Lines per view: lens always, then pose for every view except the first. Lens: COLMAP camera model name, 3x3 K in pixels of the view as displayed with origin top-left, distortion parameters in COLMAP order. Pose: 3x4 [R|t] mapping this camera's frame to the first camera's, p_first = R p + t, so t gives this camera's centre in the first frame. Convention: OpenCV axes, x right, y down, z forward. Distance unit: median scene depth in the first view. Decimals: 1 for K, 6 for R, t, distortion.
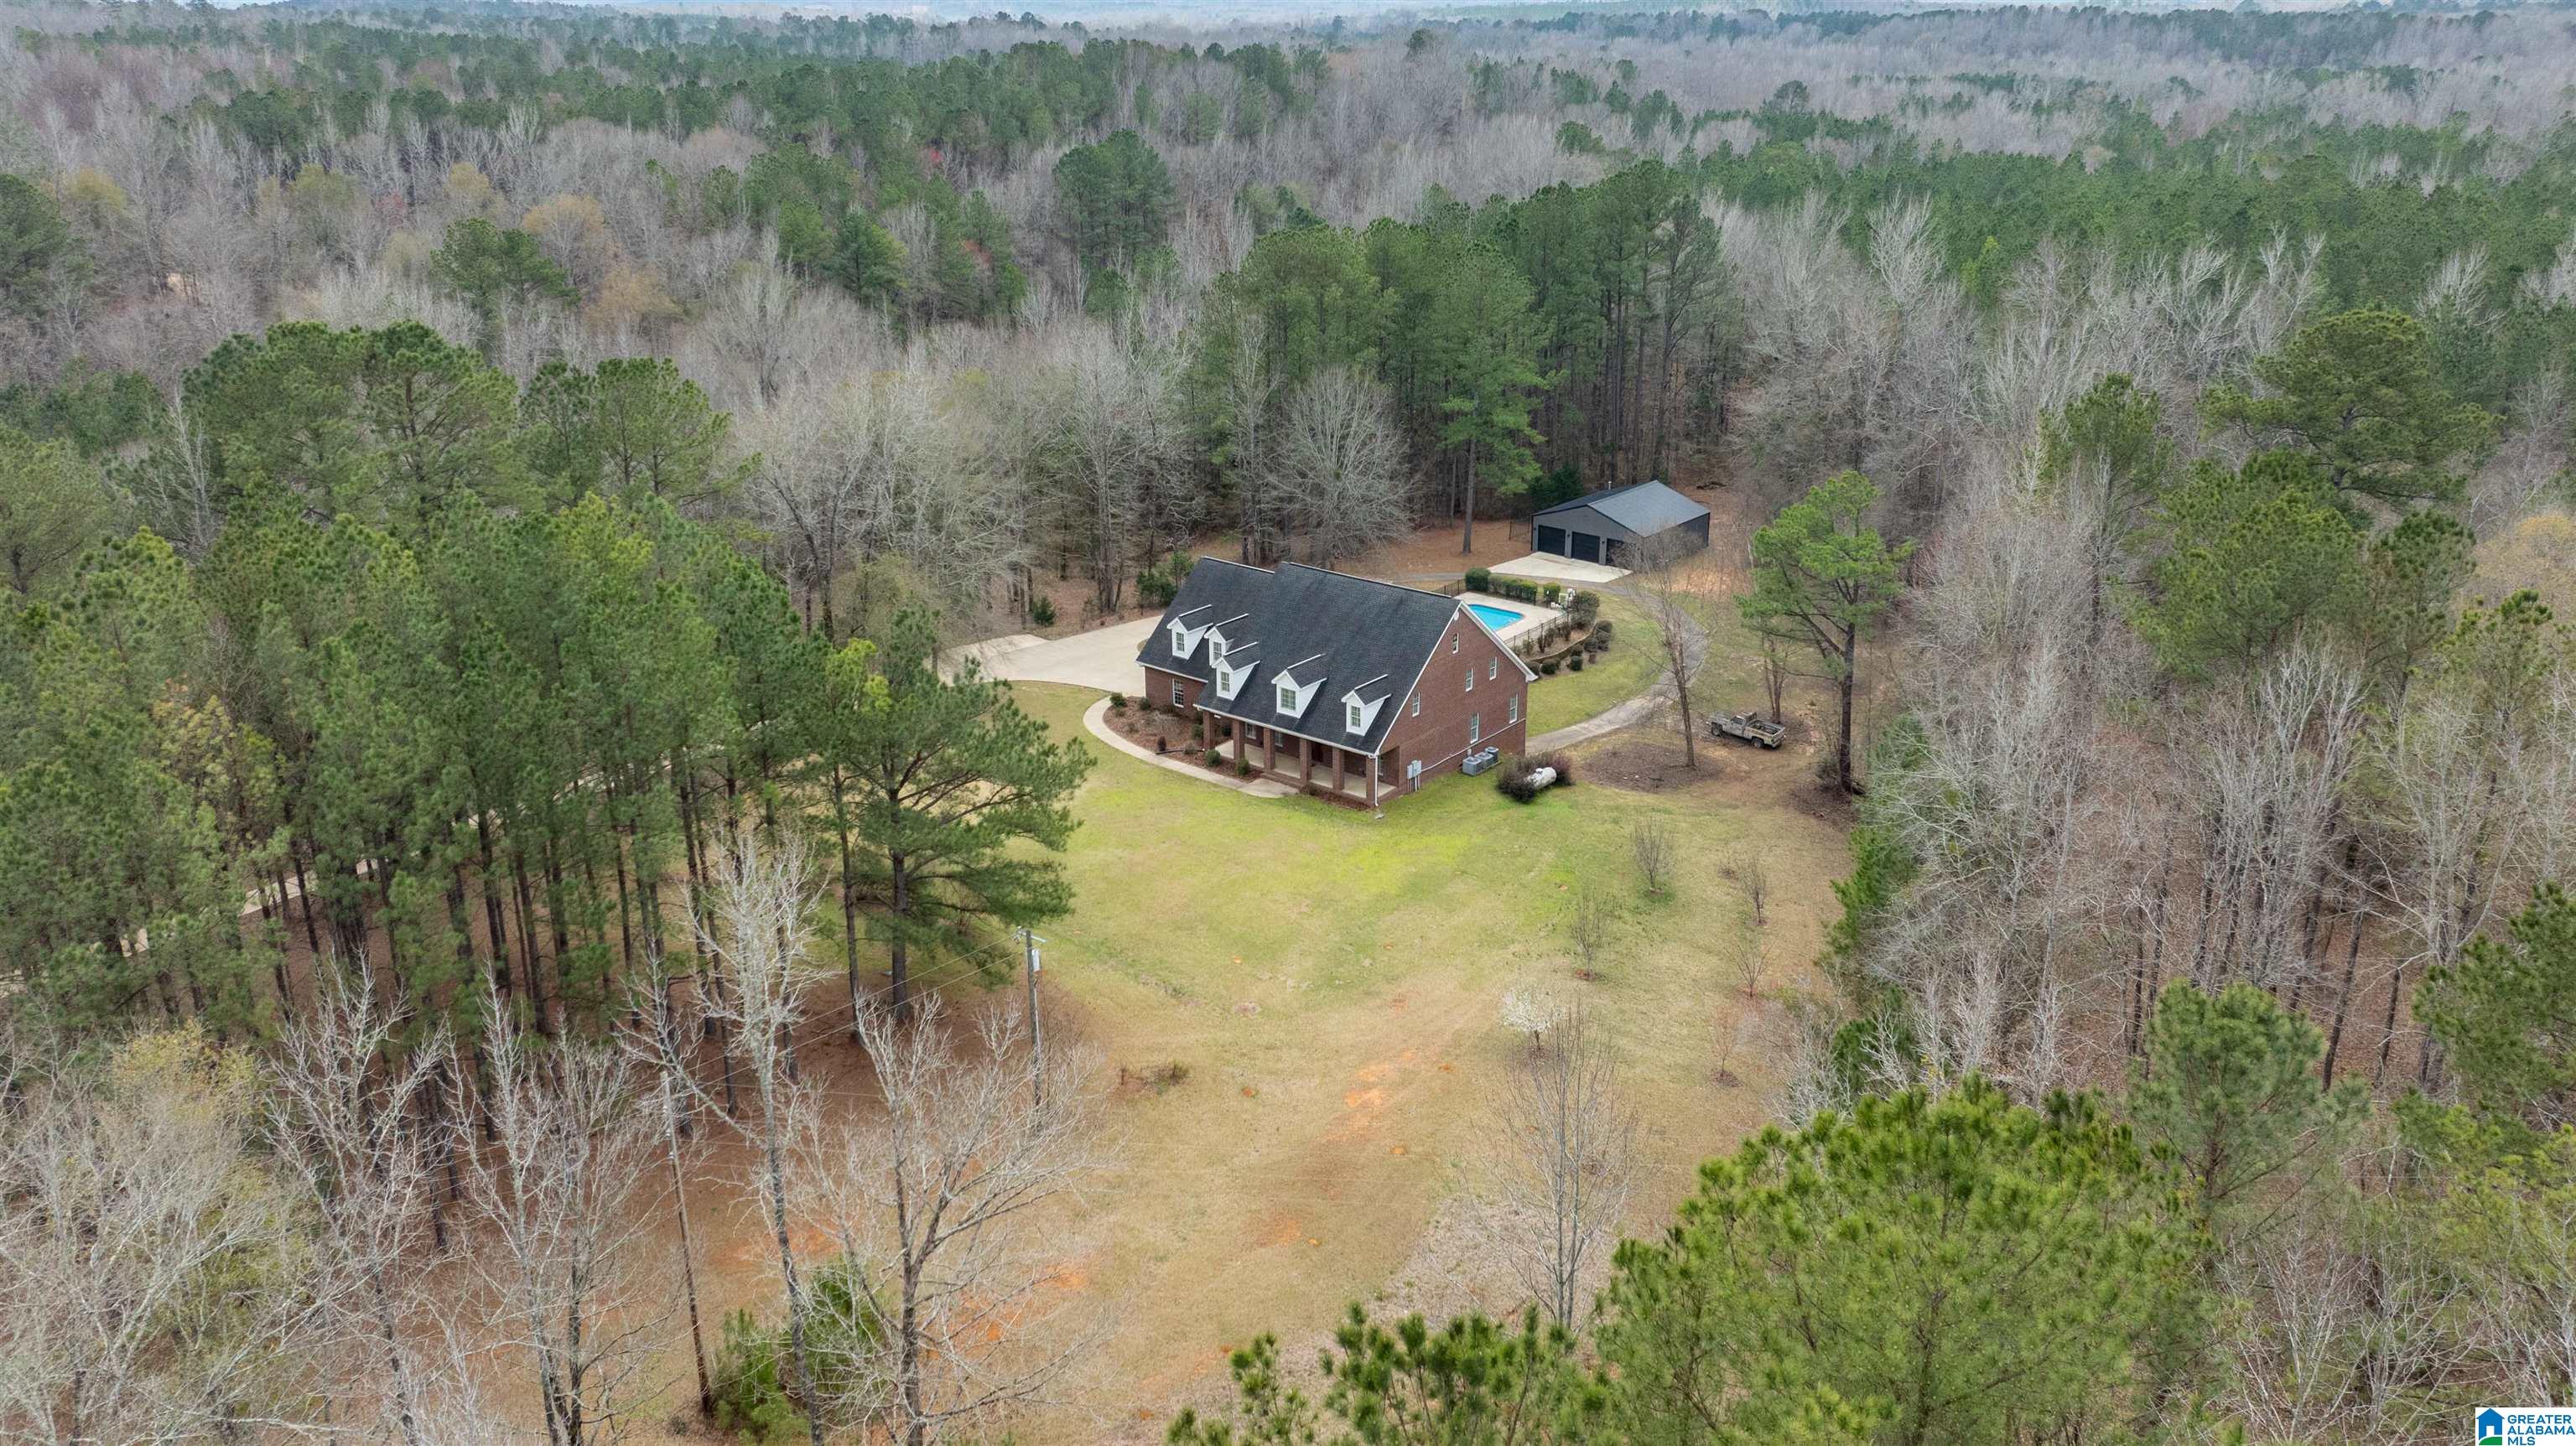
lens RADIAL K [[1814.2, 0, 1288.0], [0, 1814.2, 723.0], [0, 0, 1]] dist [-0.012046, -0.000342]
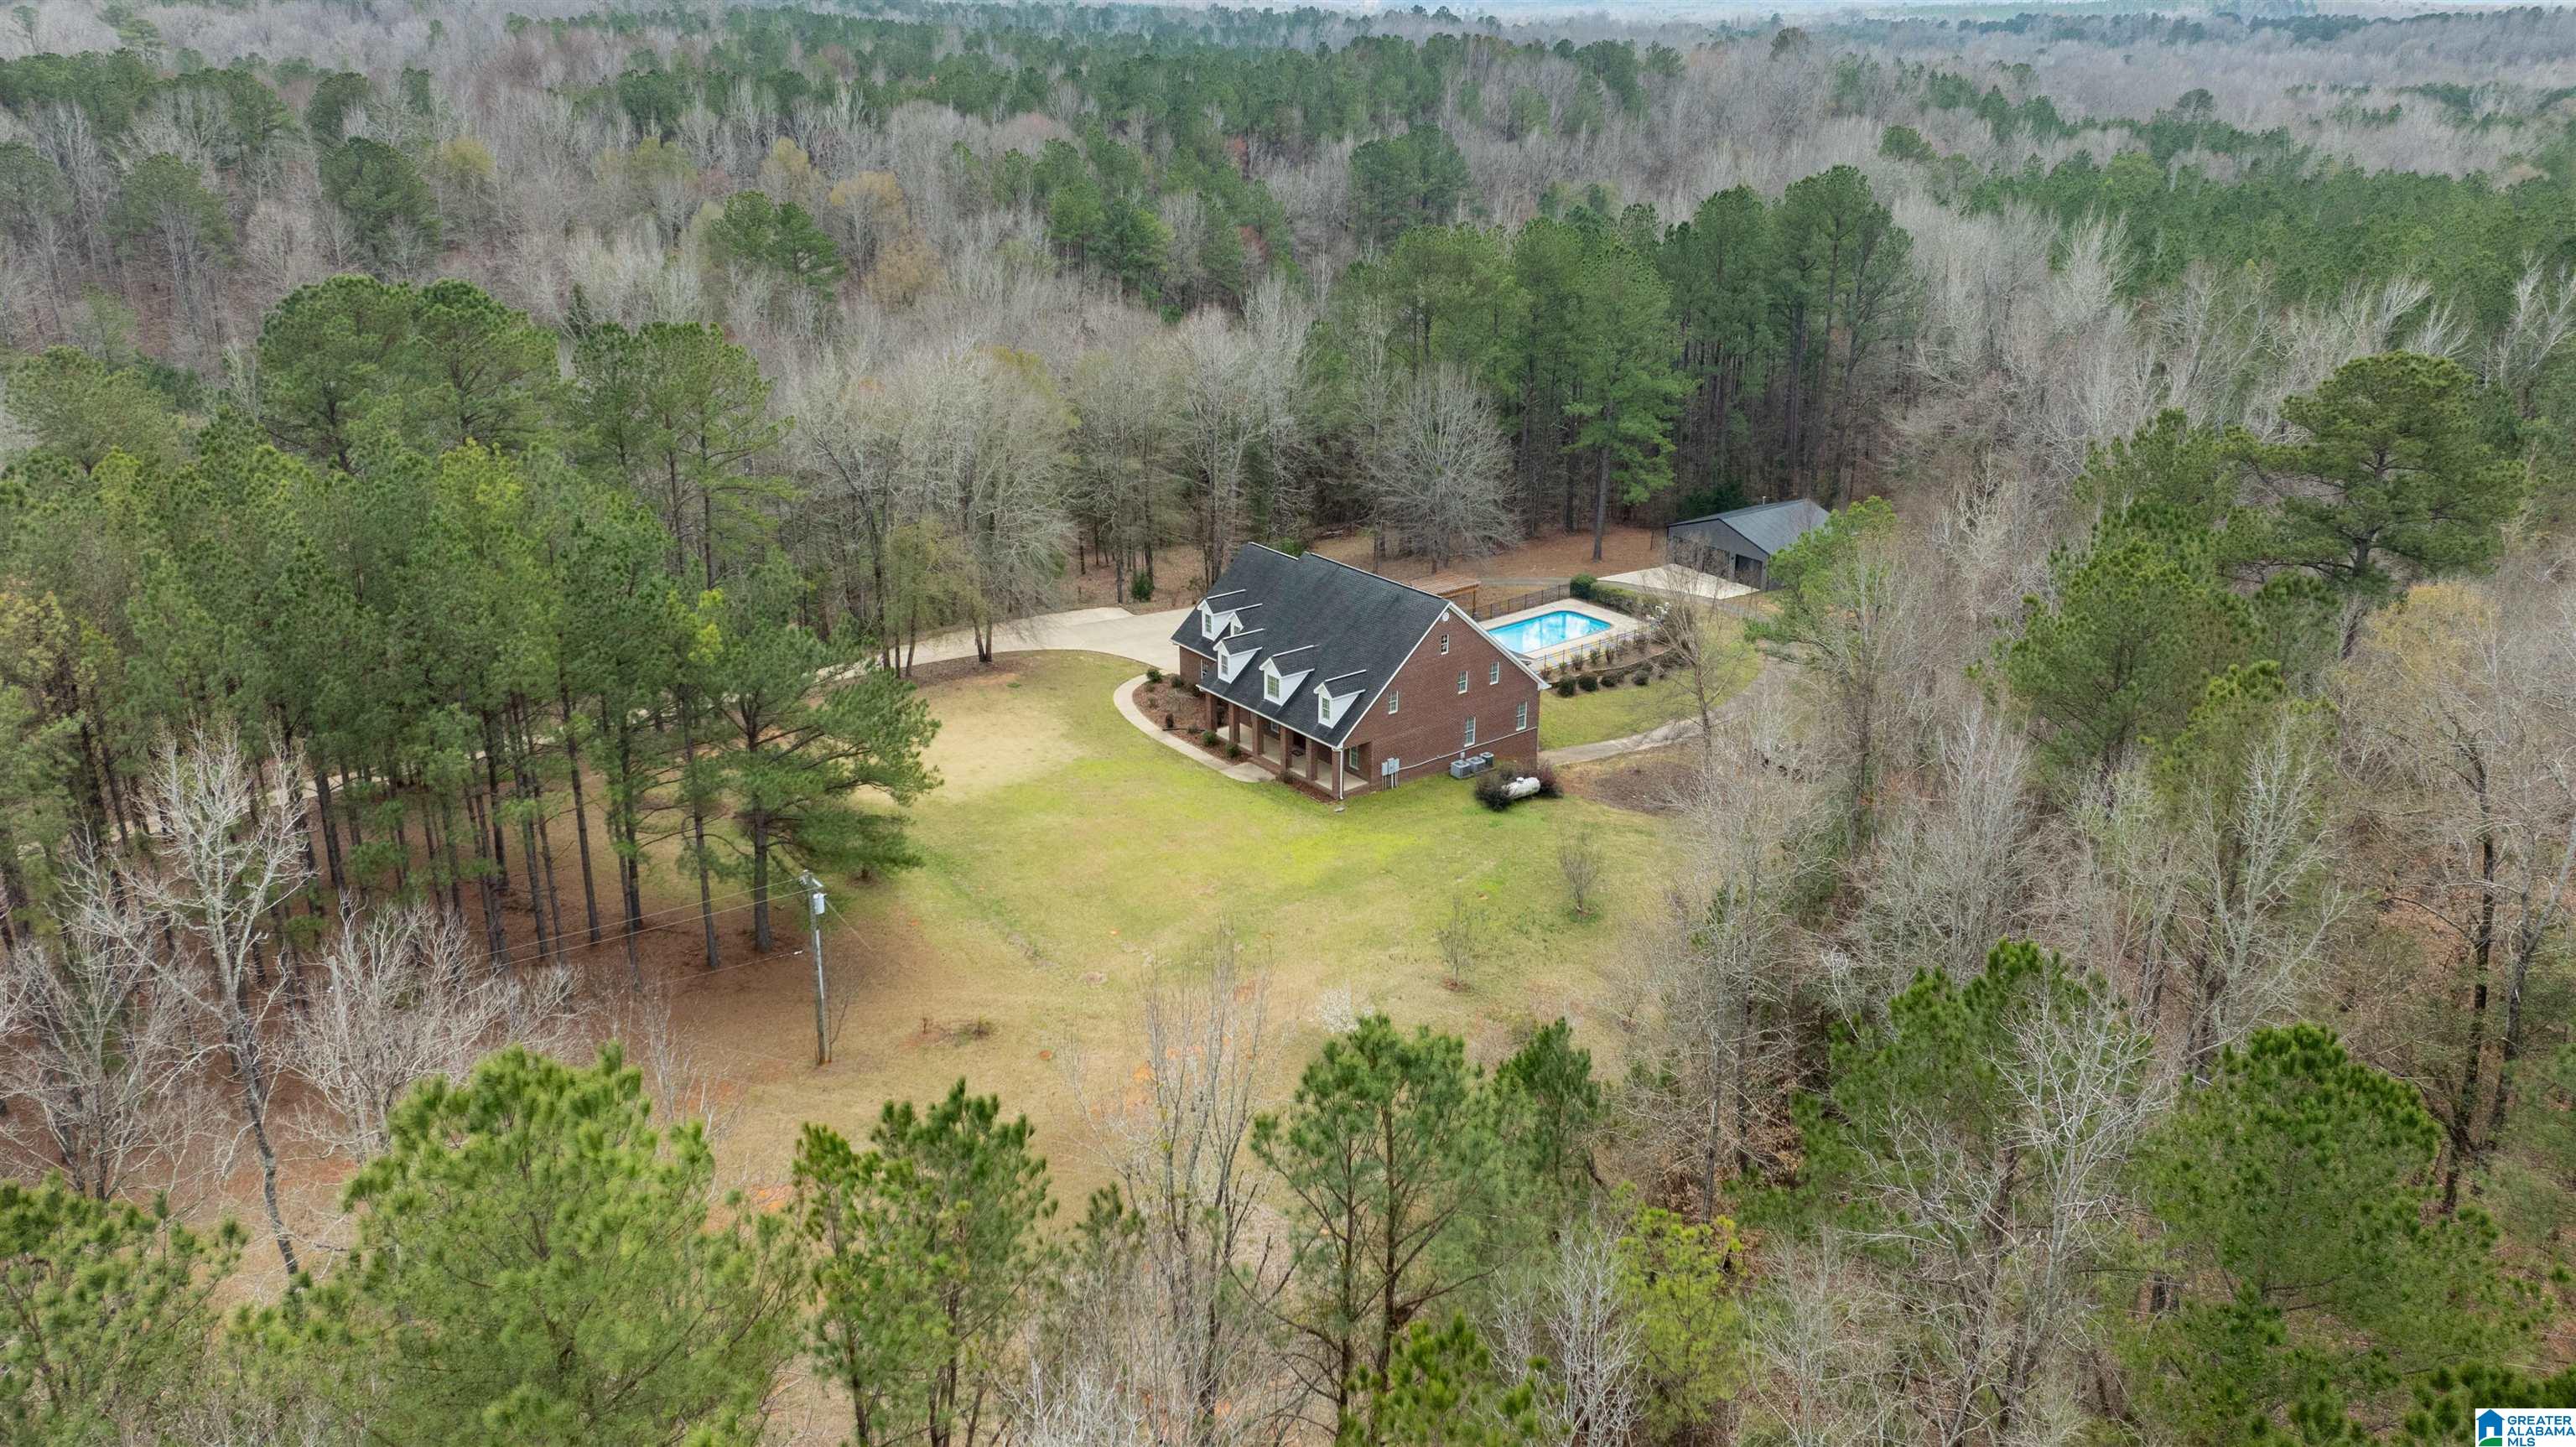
lens RADIAL K [[1792.0, 0, 1288.0], [0, 1792.0, 723.5], [0, 0, 1]] dist [-0.002158, -0.004580]
pose [[0.977789, 0.086403, -0.190954, 0.177549], [-0.085194, 0.996258, 0.014547, -0.006904], [0.191496, 0.002044, 0.981491, 0.015565]]
